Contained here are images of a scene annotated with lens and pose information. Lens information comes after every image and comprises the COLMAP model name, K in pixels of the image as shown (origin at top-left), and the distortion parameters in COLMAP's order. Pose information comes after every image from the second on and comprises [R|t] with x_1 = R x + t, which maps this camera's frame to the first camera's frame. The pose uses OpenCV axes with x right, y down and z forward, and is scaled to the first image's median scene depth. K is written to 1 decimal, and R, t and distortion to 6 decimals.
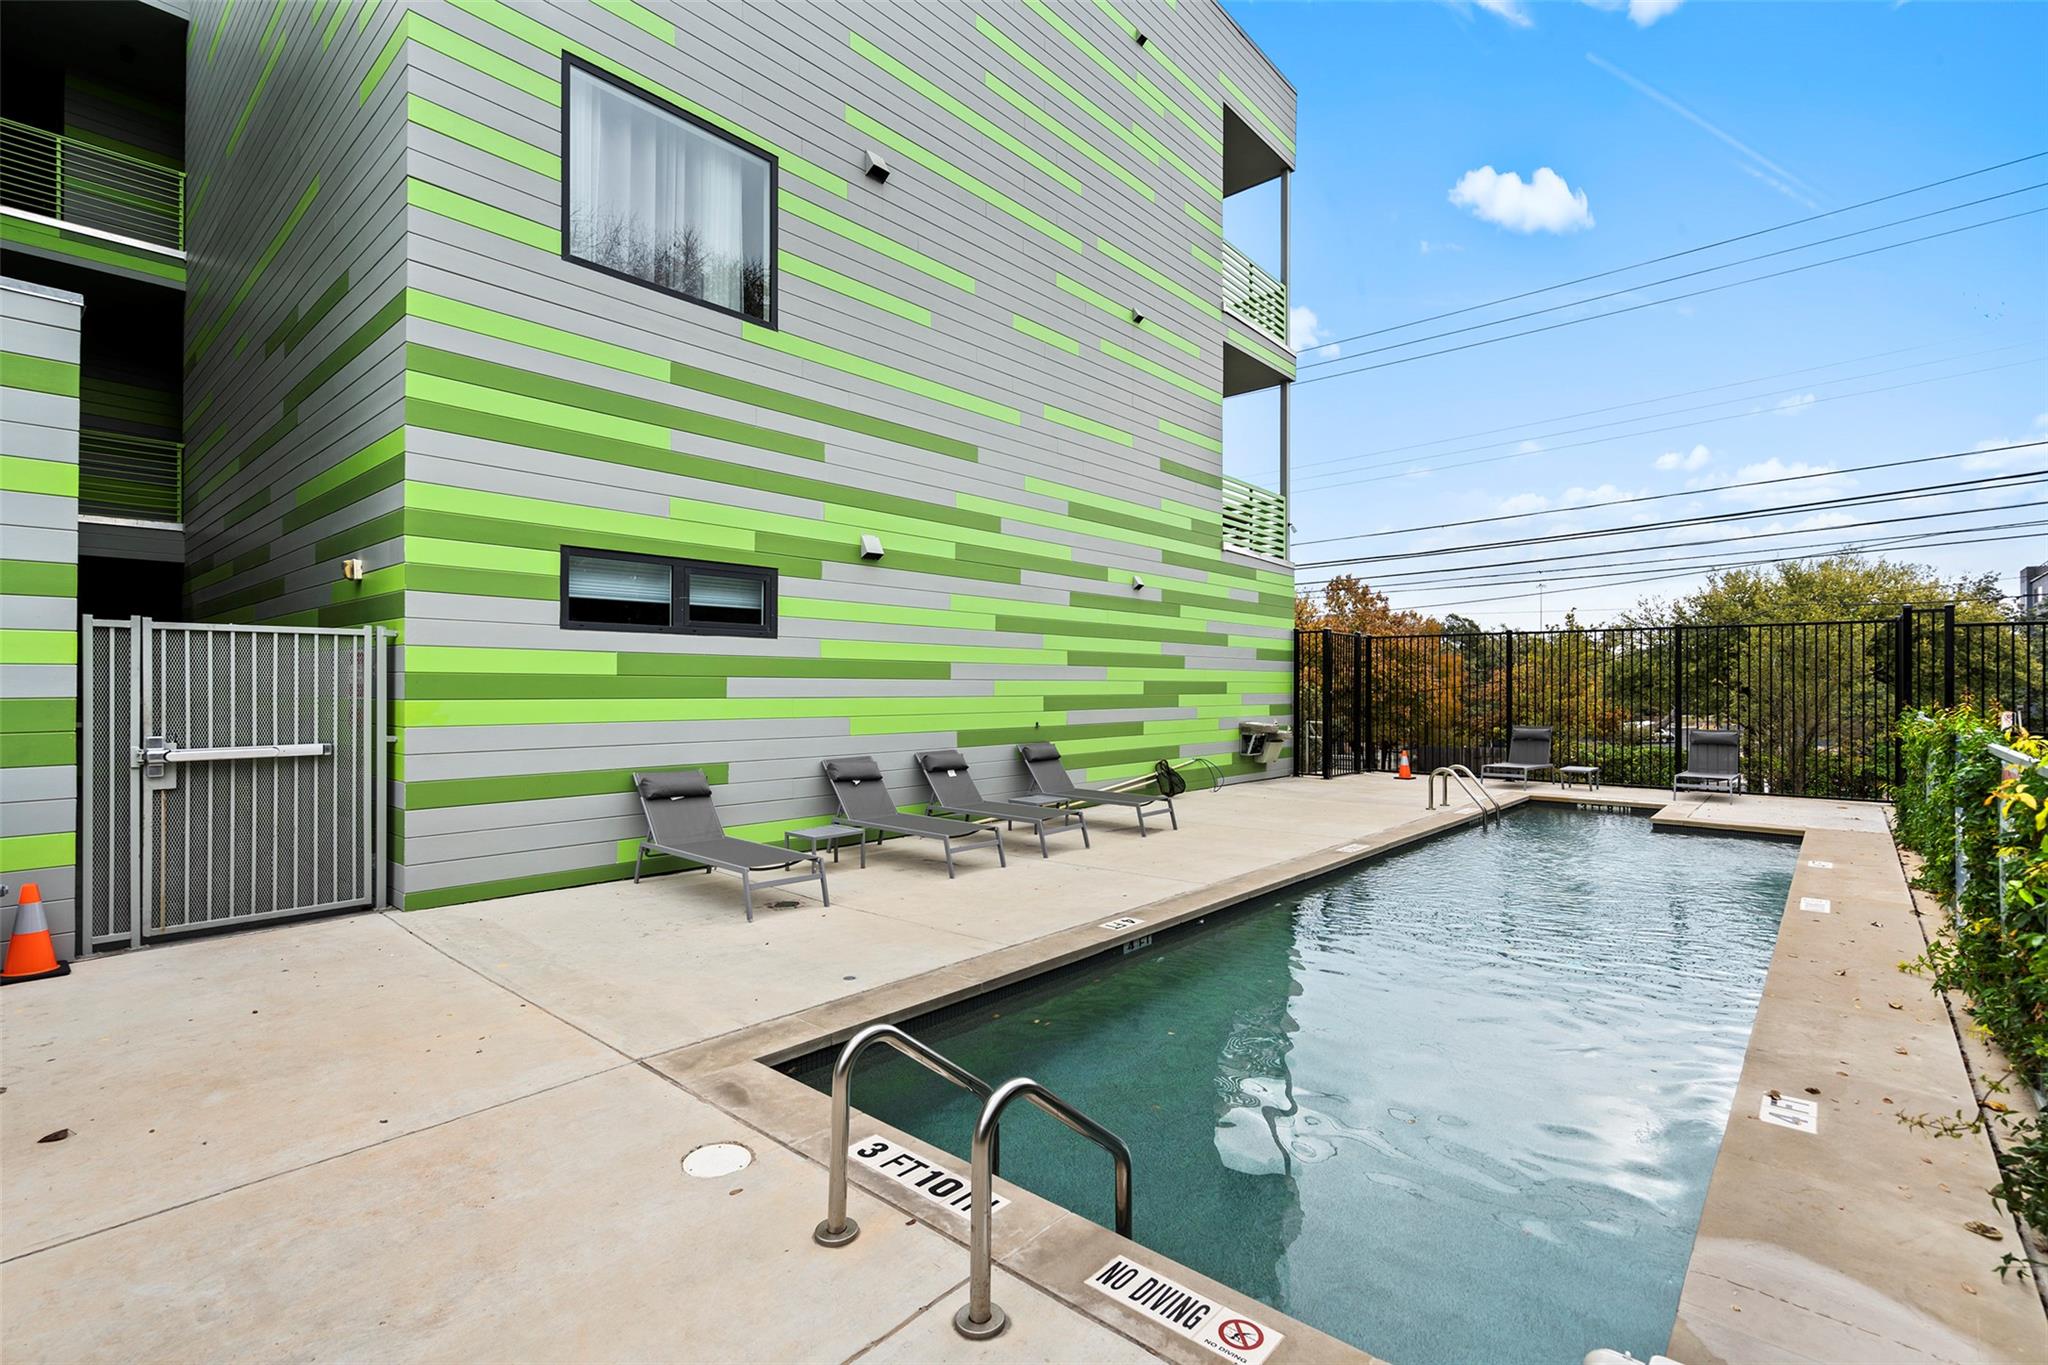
lens RADIAL K [[930.4, 0, 1021.6], [0, 930.4, 679.6], [0, 0, 1]] dist [-0.000527, -0.000126]
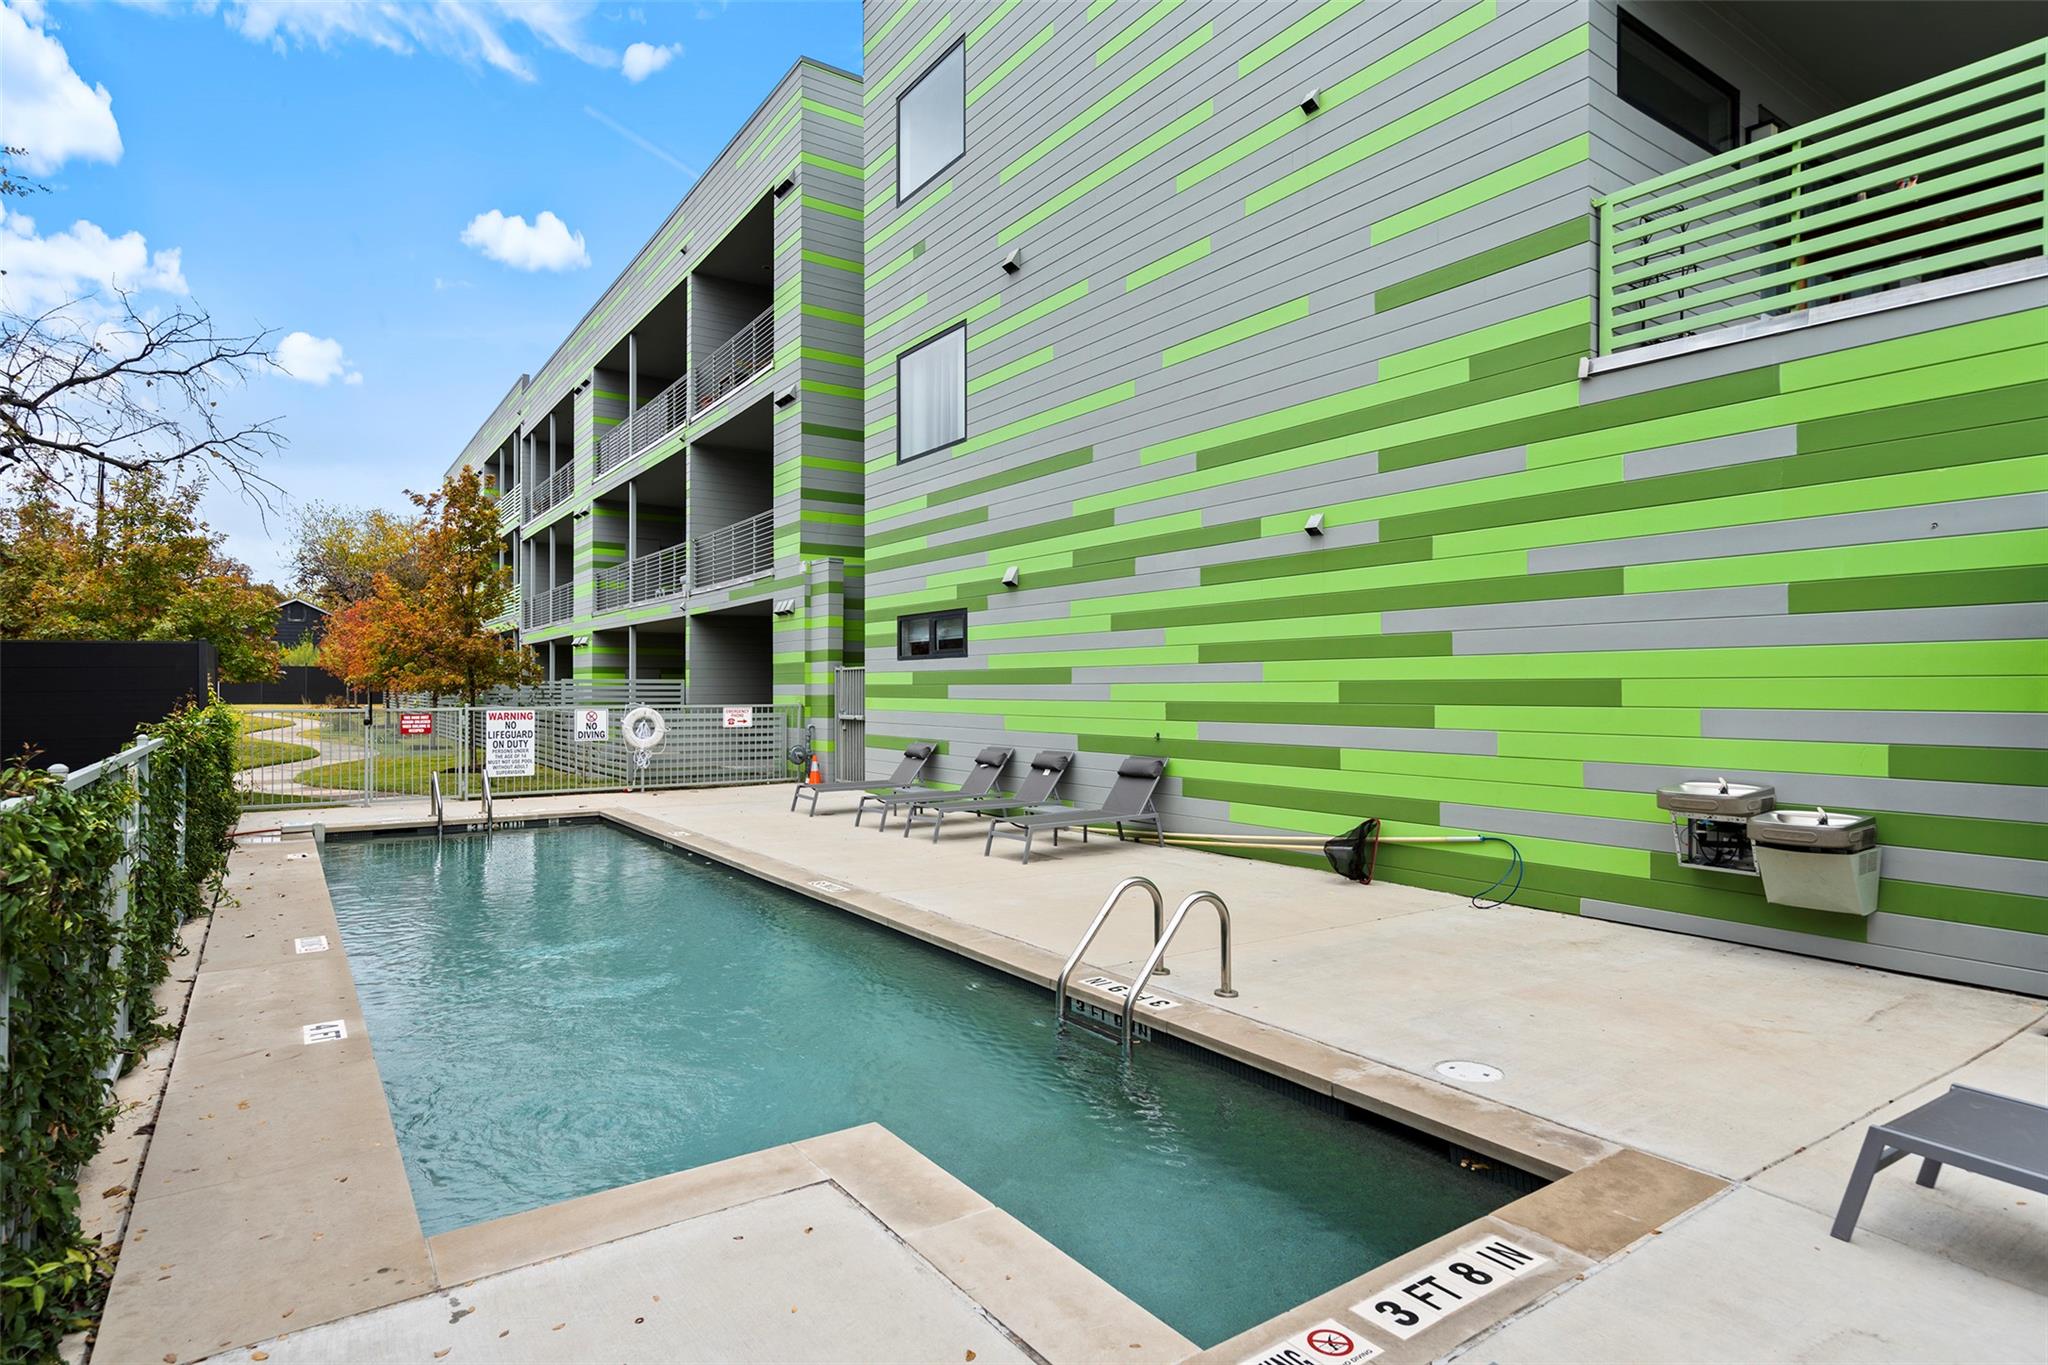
lens RADIAL K [[1077.1, 0, 1028.6], [0, 1077.1, 692.8], [0, 0, 1]] dist [0.001720, 0.000141]
pose [[-0.231403, -0.004574, -0.972847, 1.031251], [0.001518, 0.999986, -0.005063, 0.014768], [0.972857, -0.002649, -0.231392, 1.153934]]
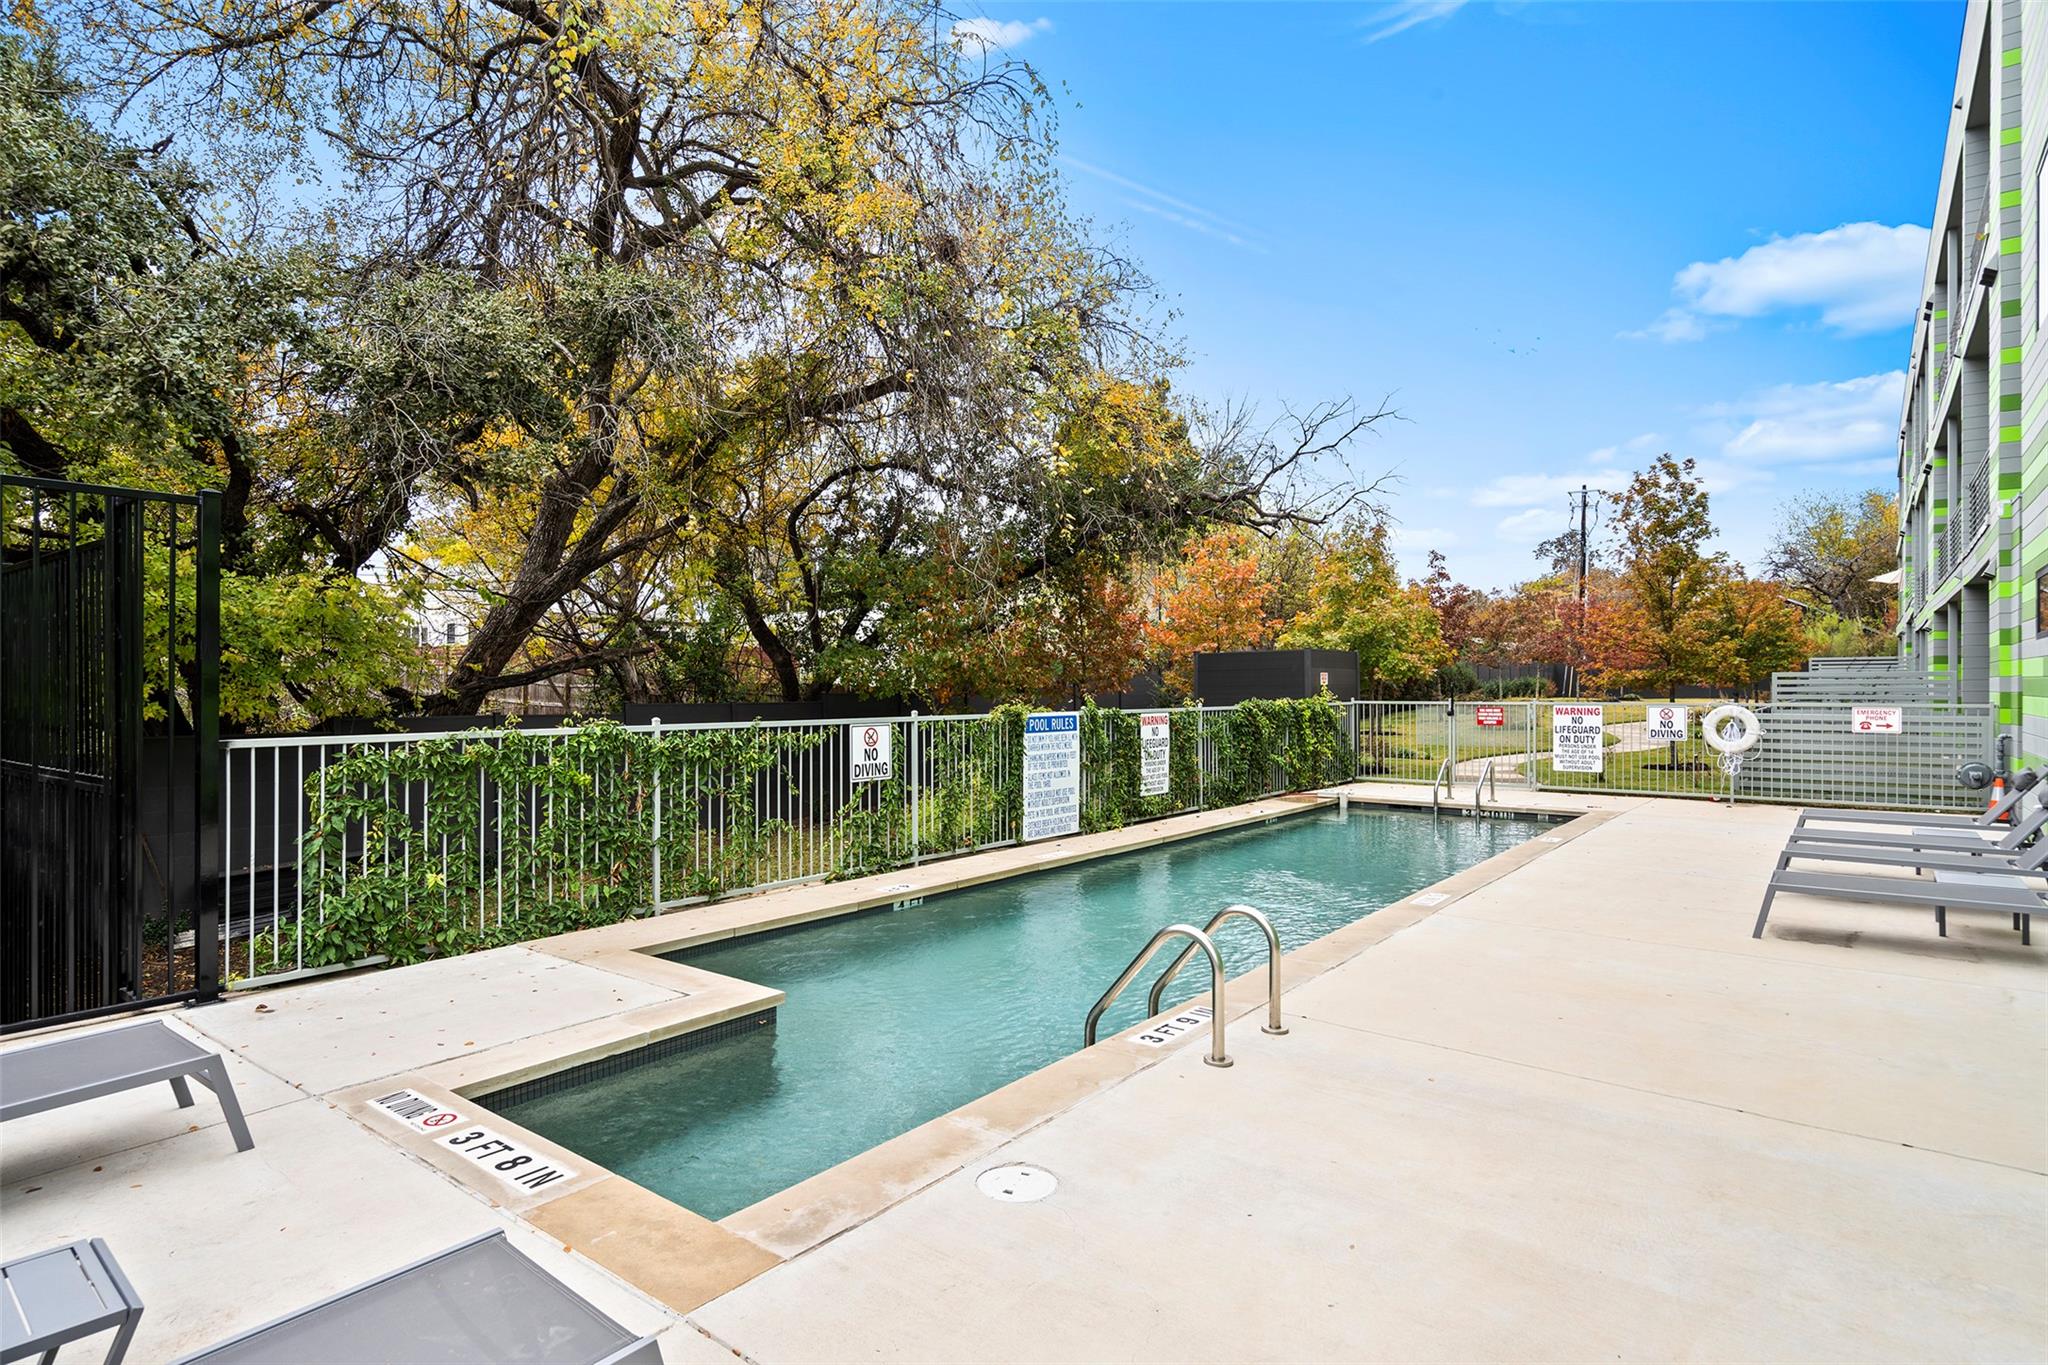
lens RADIAL K [[1077.1, 0, 1030.9], [0, 1077.1, 683.3], [0, 0, 1]] dist [0.001720, 0.000141]
pose [[-0.997591, -0.006709, -0.069049, 0.223824], [-0.006329, 0.999964, -0.005710, 0.011413], [0.069085, -0.005259, -0.997597, 1.889808]]
